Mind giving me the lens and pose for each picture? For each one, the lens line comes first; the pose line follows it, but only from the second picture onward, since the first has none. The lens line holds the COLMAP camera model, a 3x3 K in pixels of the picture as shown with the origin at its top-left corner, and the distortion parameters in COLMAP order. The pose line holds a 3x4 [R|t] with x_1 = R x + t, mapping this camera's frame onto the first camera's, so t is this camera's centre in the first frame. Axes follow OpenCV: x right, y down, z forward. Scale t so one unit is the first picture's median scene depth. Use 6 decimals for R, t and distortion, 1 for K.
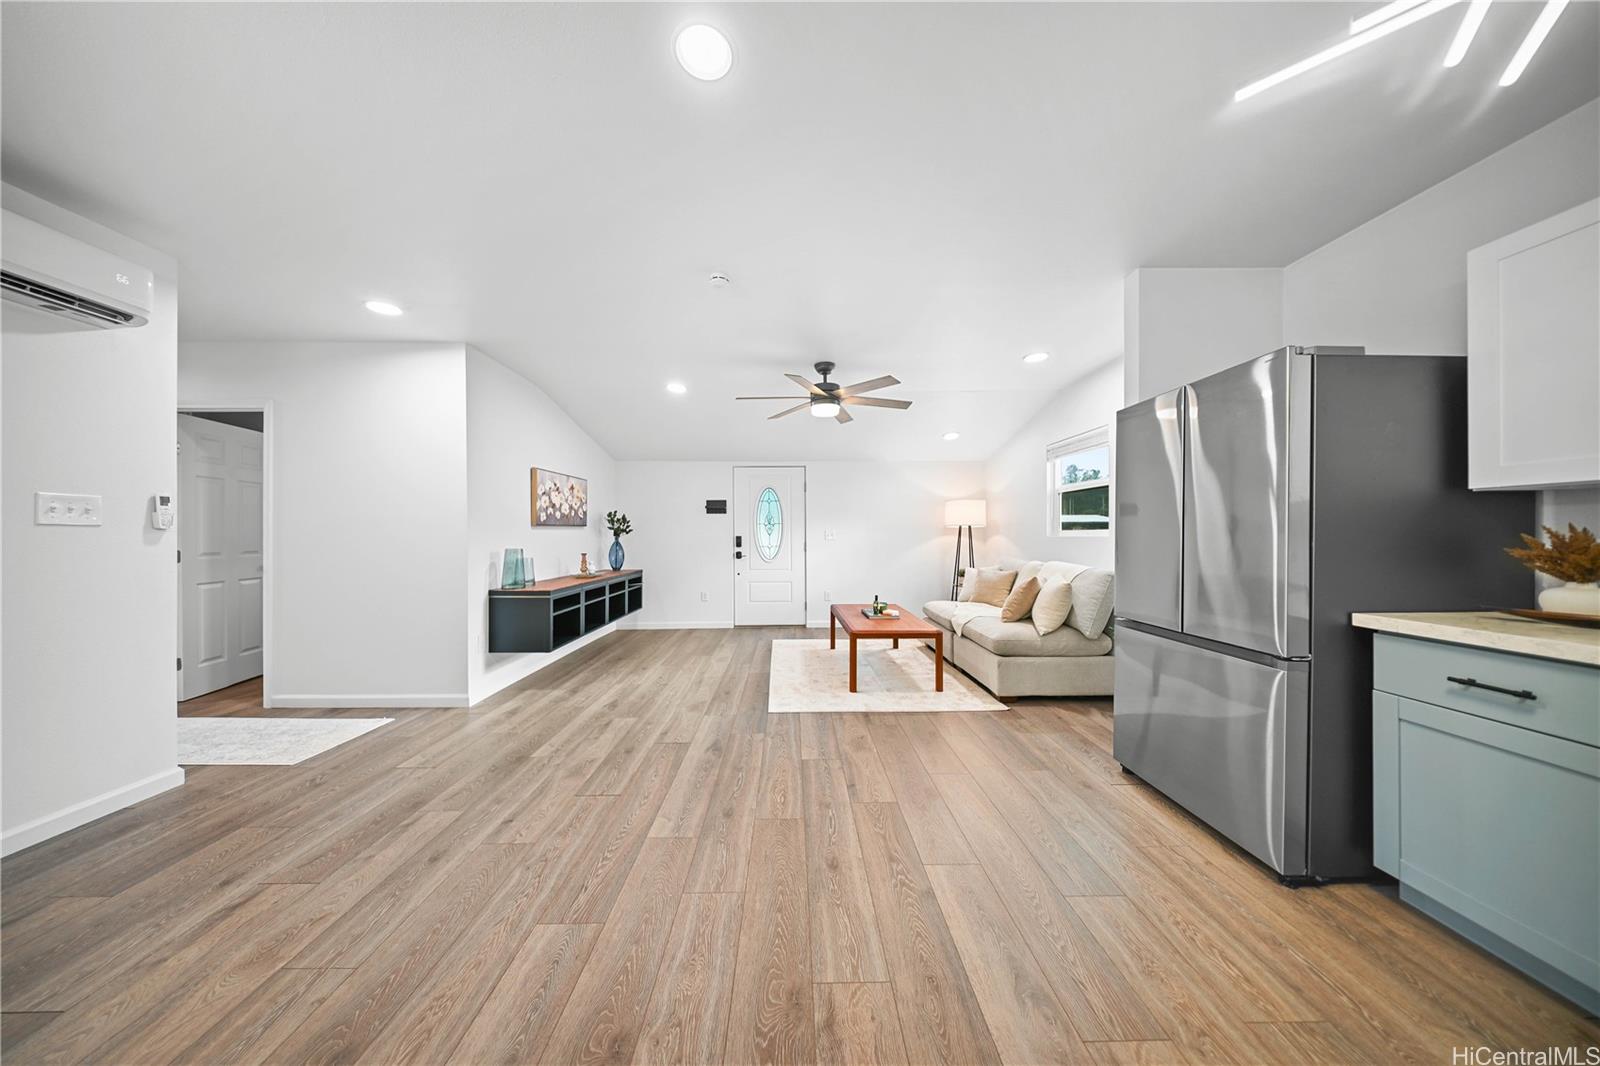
lens RADIAL K [[459.1, 0, 797.8], [0, 459.1, 535.2], [0, 0, 1]] dist [-0.005834, -0.000151]
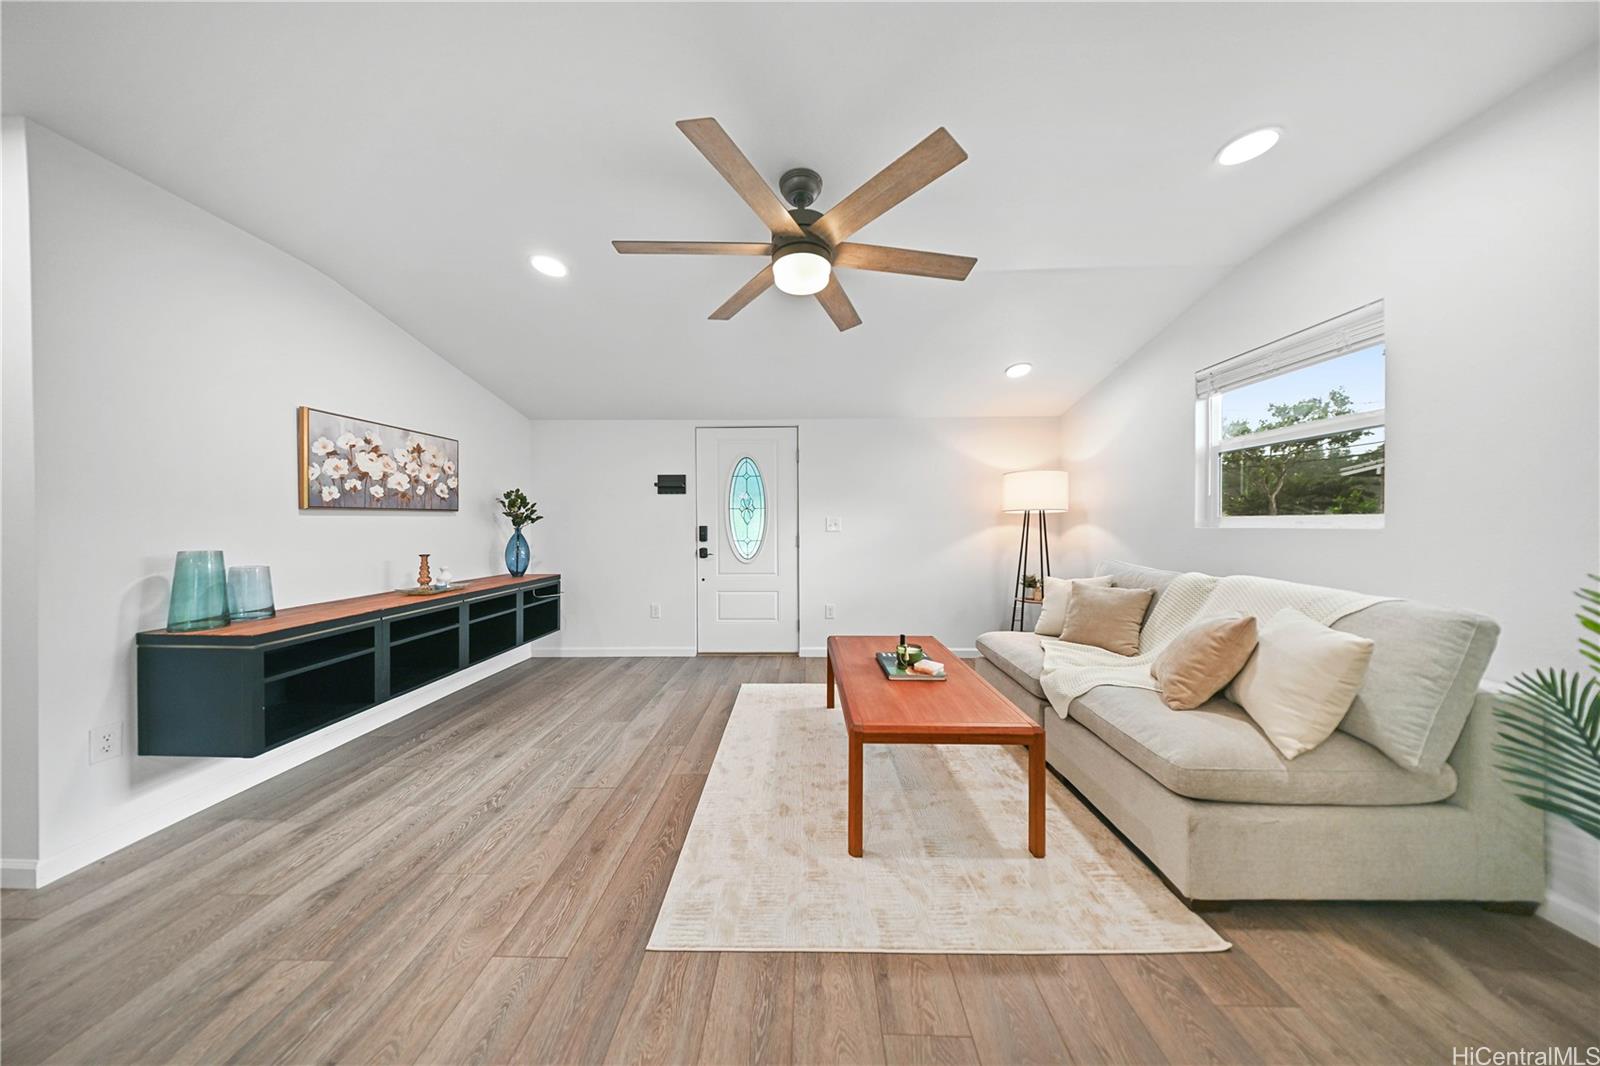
lens RADIAL K [[459.1, 0, 799.0], [0, 459.1, 530.3], [0, 0, 1]] dist [-0.005834, -0.000151]
pose [[0.999177, 0.001554, -0.040527, 0.071242], [-0.000953, 0.999889, 0.014843, -0.002493], [0.040546, -0.014792, 0.999068, 0.462986]]
